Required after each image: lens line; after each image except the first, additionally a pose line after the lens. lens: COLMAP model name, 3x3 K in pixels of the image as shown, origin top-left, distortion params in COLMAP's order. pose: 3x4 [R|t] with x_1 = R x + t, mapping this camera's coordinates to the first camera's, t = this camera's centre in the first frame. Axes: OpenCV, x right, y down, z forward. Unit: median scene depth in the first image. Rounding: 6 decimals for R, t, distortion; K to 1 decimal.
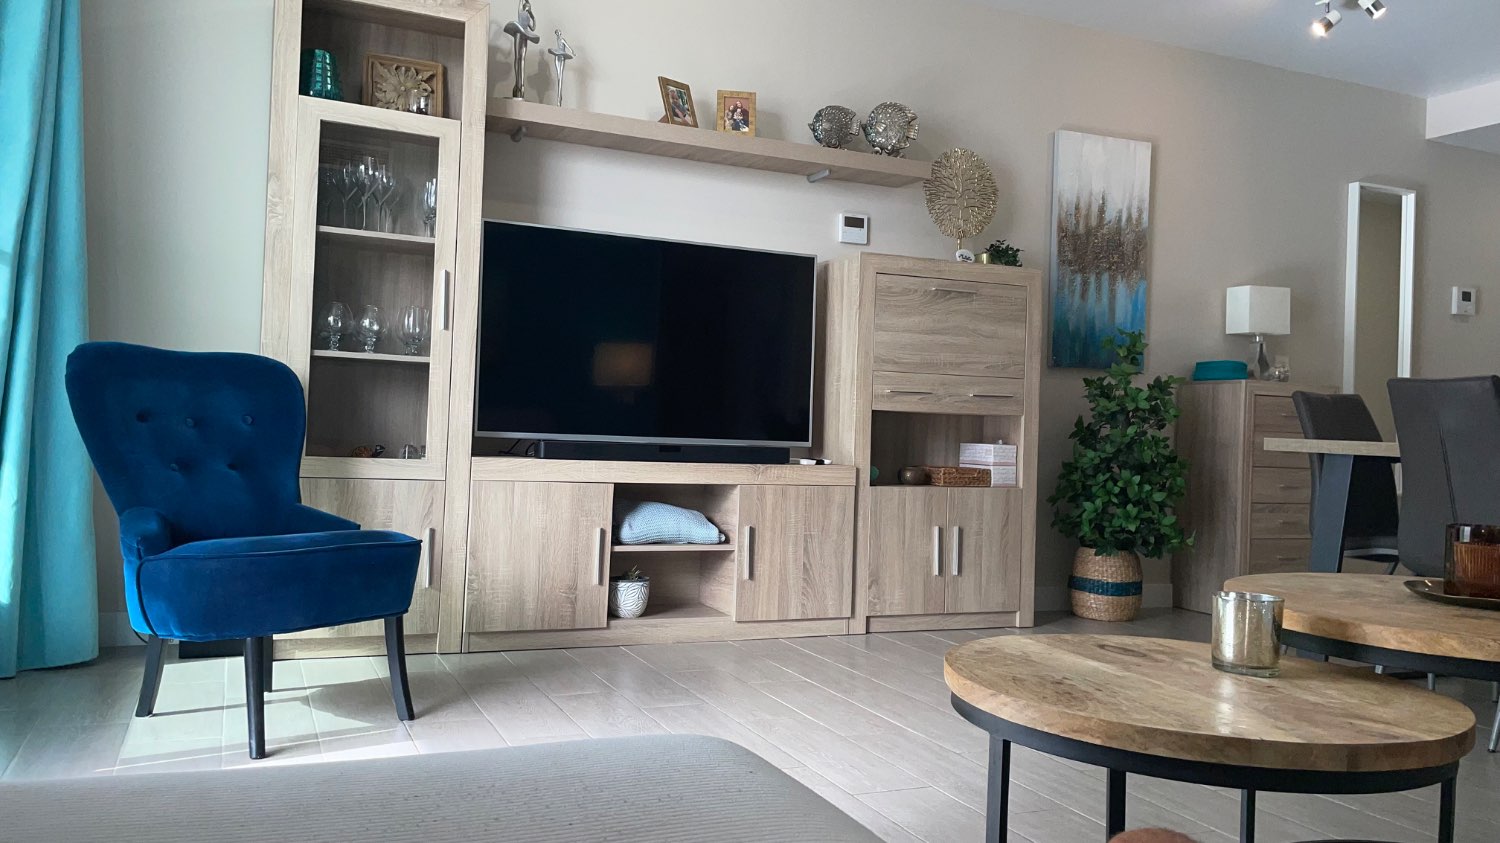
lens RADIAL K [[1139.6, 0, 760.0], [0, 1139.6, 426.6], [0, 0, 1]] dist [0.073595, -0.075905]
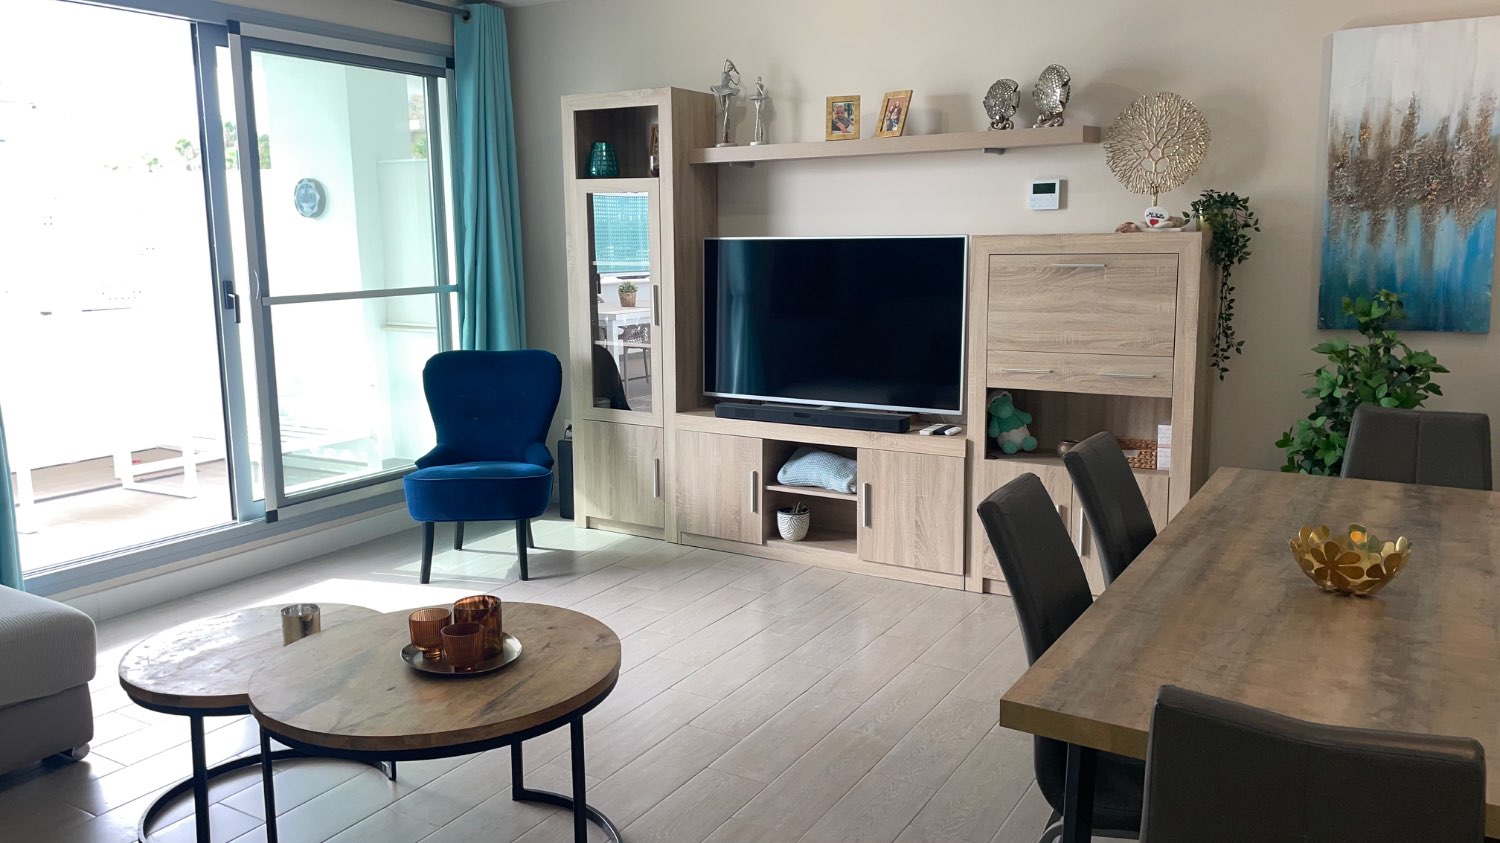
lens RADIAL K [[1139.6, 0, 748.9], [0, 1139.6, 414.5], [0, 0, 1]] dist [0.073595, -0.075905]
pose [[0.572301, 0.090216, -0.815066, 0.814084], [0.031643, 0.990760, 0.131881, -0.132392], [0.819433, -0.101267, 0.564158, 0.222629]]
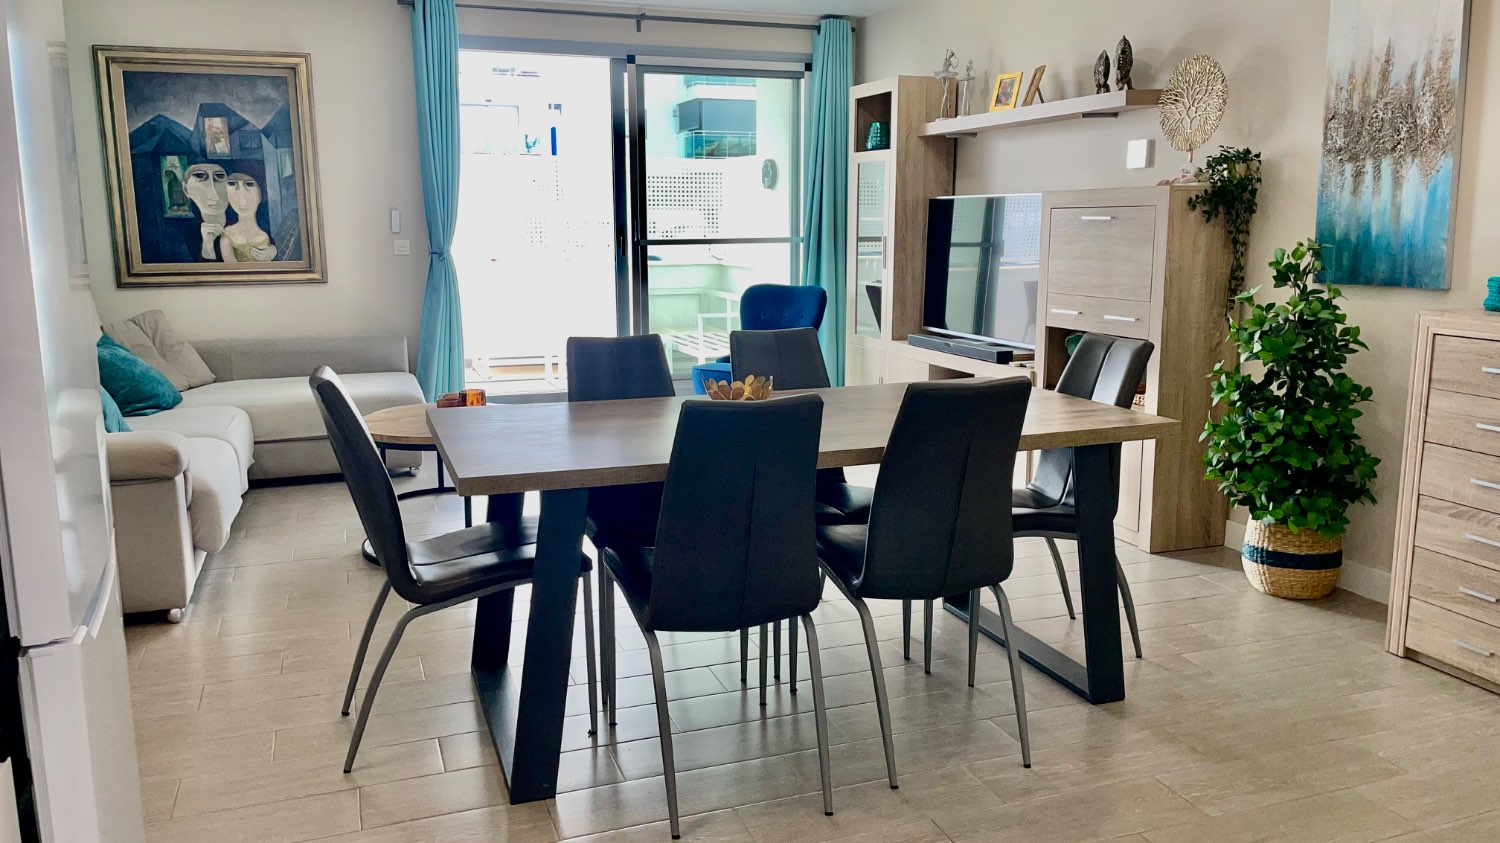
lens RADIAL K [[1139.6, 0, 739.7], [0, 1139.6, 418.1], [0, 0, 1]] dist [0.073595, -0.075905]
pose [[-0.078022, 0.139613, -0.987127, 1.294242], [0.004075, 0.990182, 0.139723, -0.085982], [0.996943, 0.006879, -0.077825, 0.761011]]
